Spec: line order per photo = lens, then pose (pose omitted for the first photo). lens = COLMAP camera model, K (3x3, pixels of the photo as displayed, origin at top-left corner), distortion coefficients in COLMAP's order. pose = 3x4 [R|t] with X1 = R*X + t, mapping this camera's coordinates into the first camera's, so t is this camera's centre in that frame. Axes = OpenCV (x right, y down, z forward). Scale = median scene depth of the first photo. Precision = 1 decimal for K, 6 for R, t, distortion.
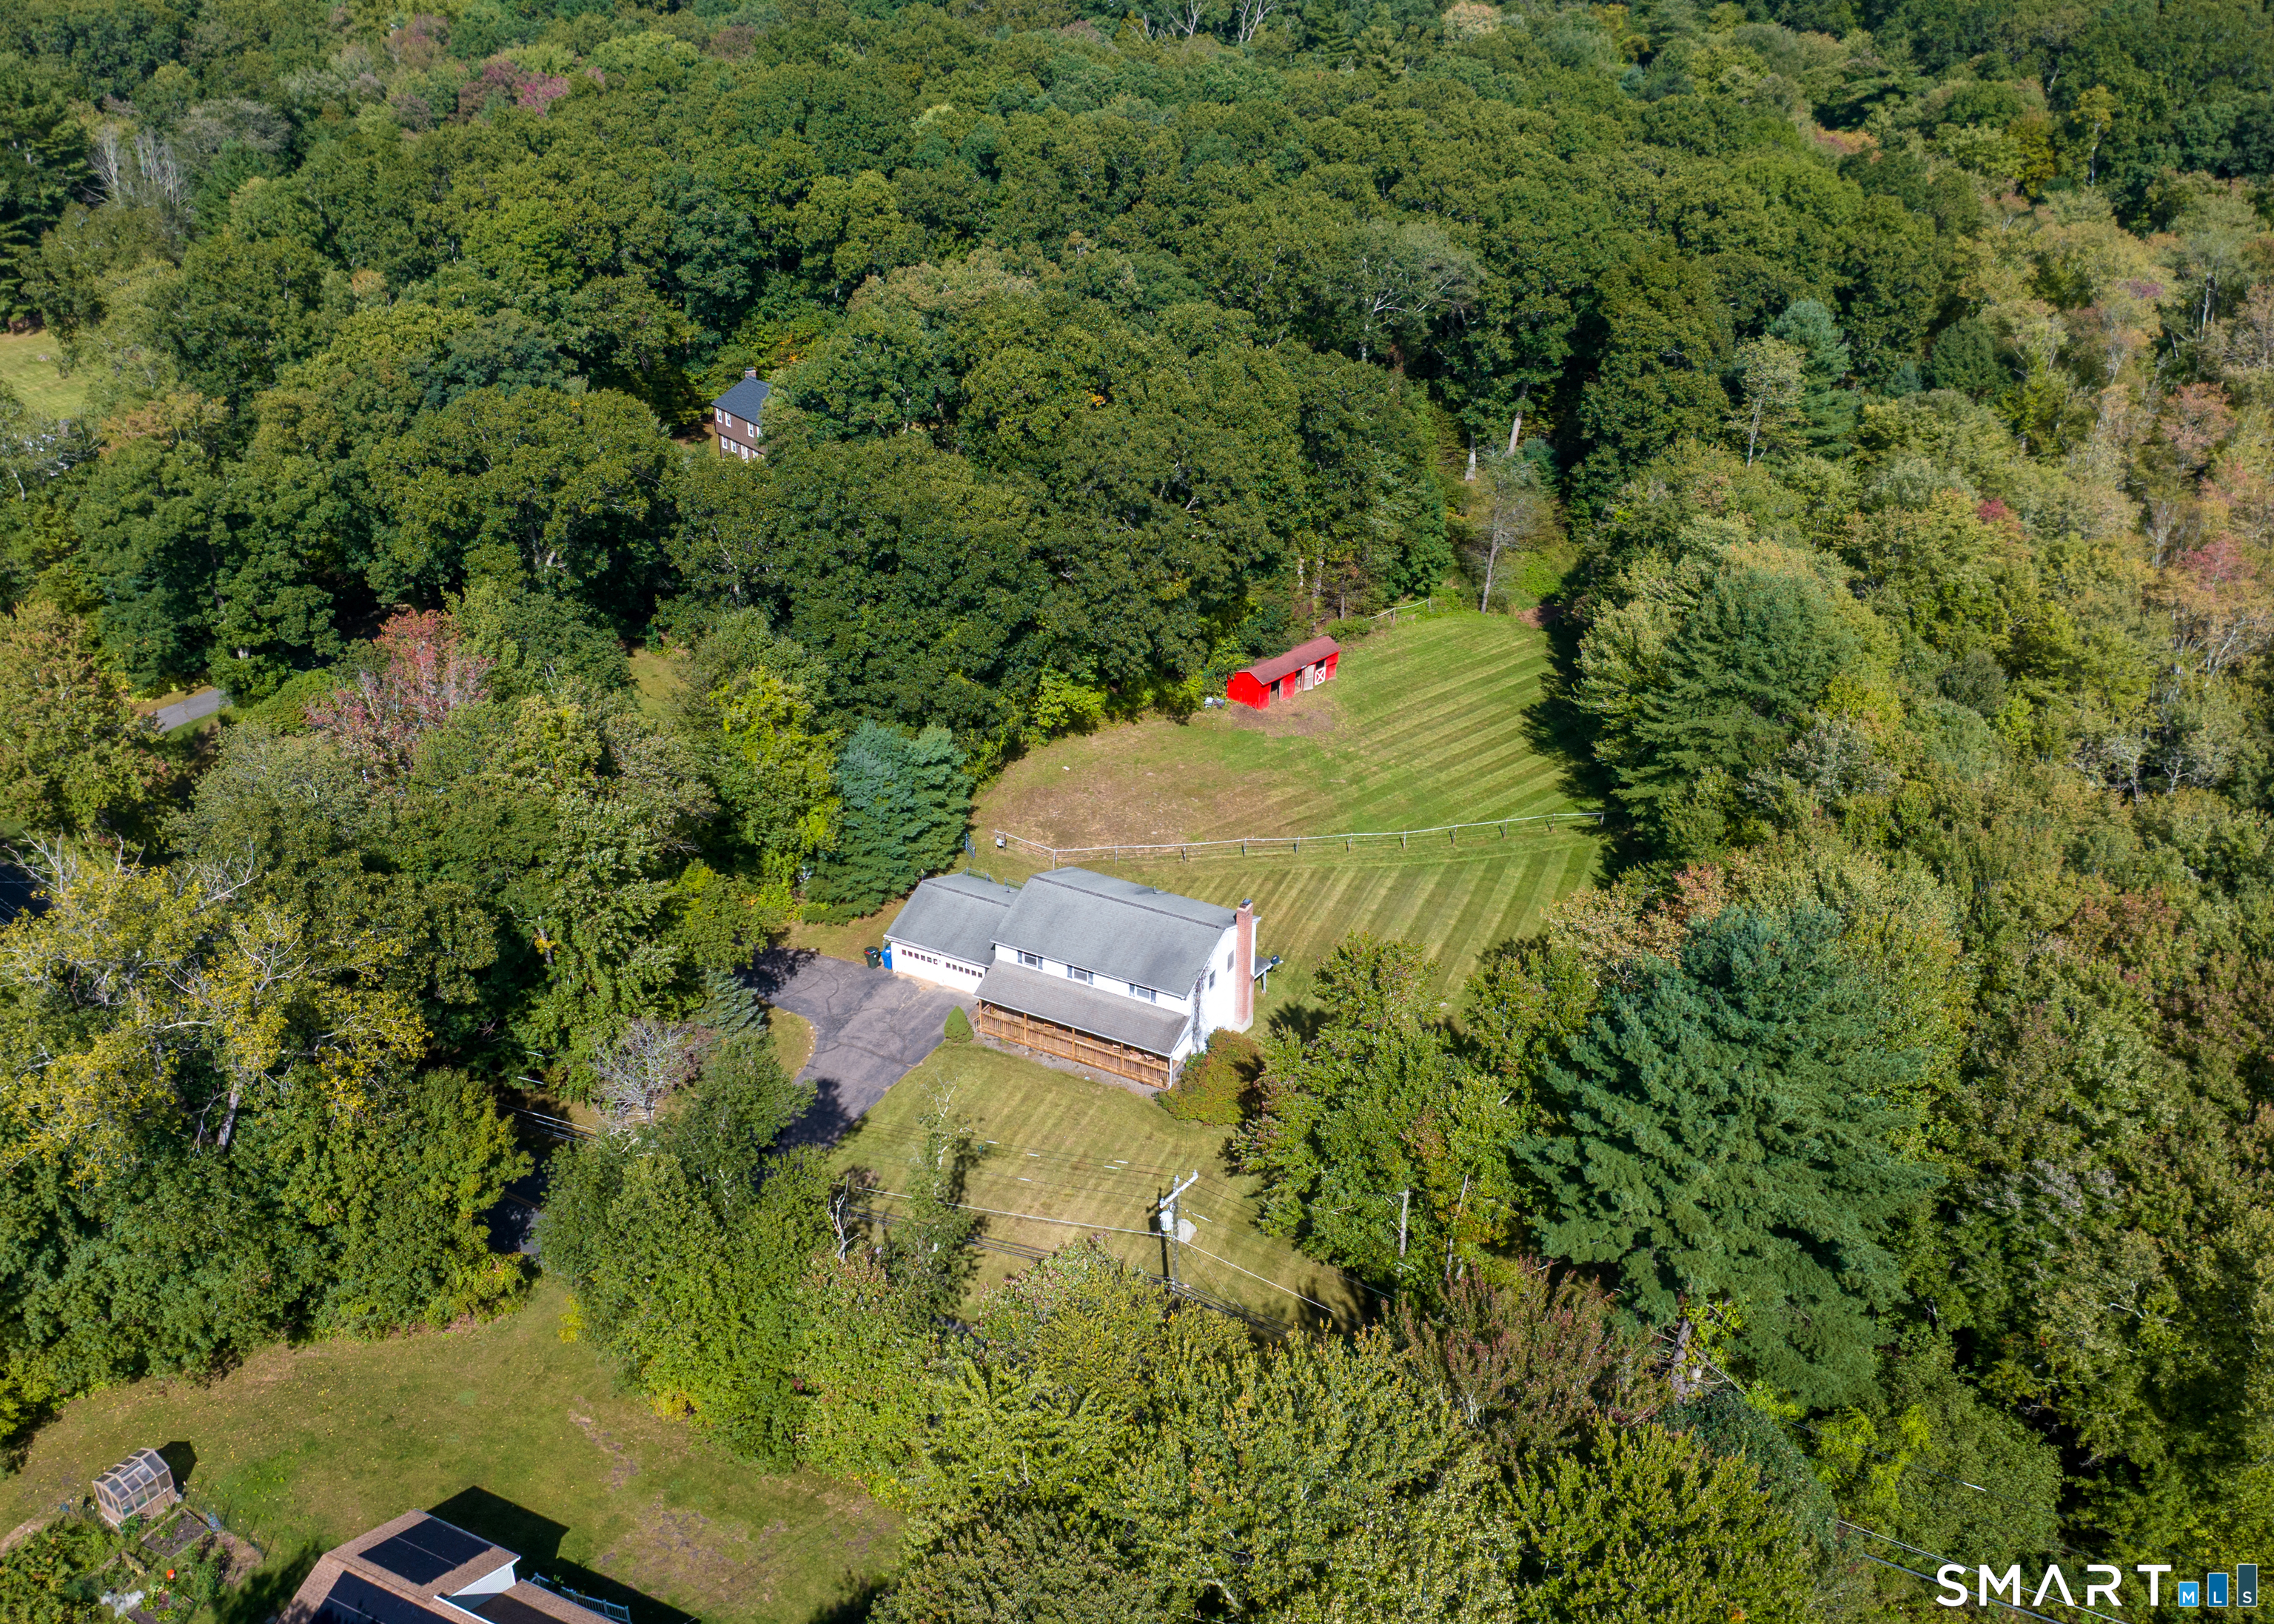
lens RADIAL K [[1963.3, 0, 1137.0], [0, 1963.3, 812.0], [0, 0, 1]] dist [-0.020799, -0.014421]
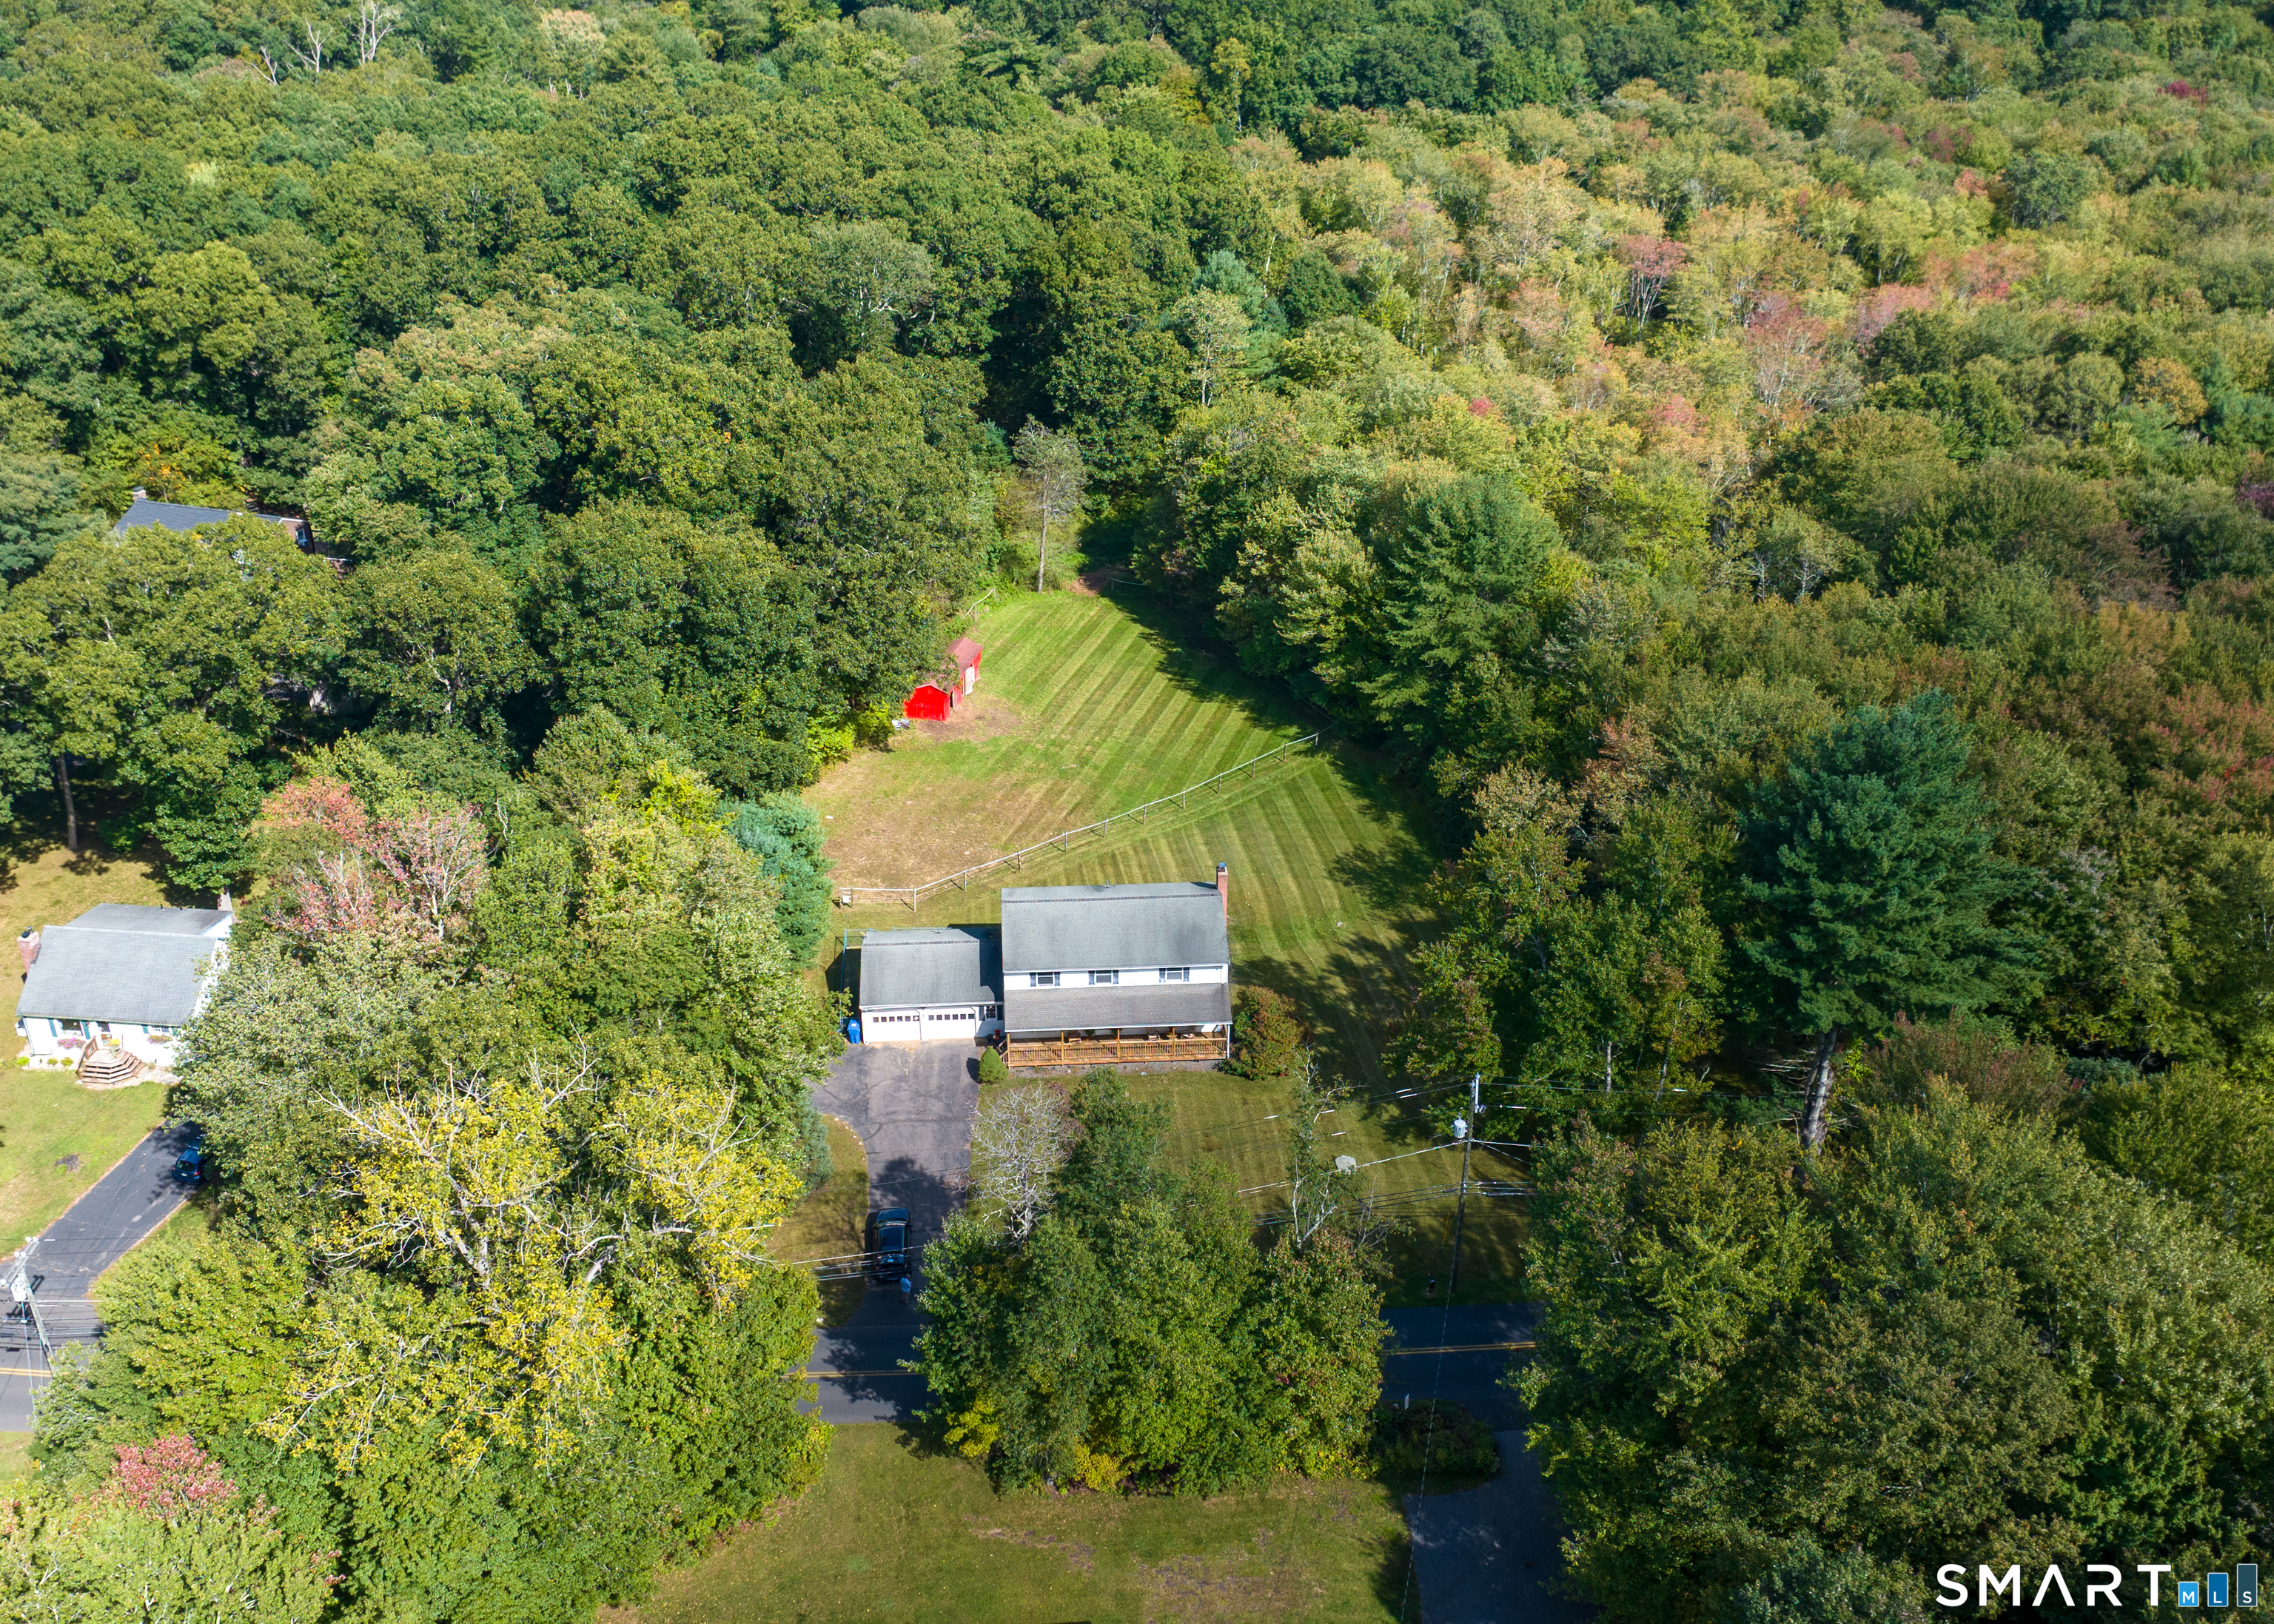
lens RADIAL K [[2070.6, 0, 1137.0], [0, 2070.6, 812.0], [0, 0, 1]] dist [-0.003038, -0.020867]
pose [[0.860930, -0.241580, 0.447704, -0.283620], [0.249828, 0.967397, 0.041588, -0.023119], [-0.443155, 0.076045, 0.893214, 0.028745]]
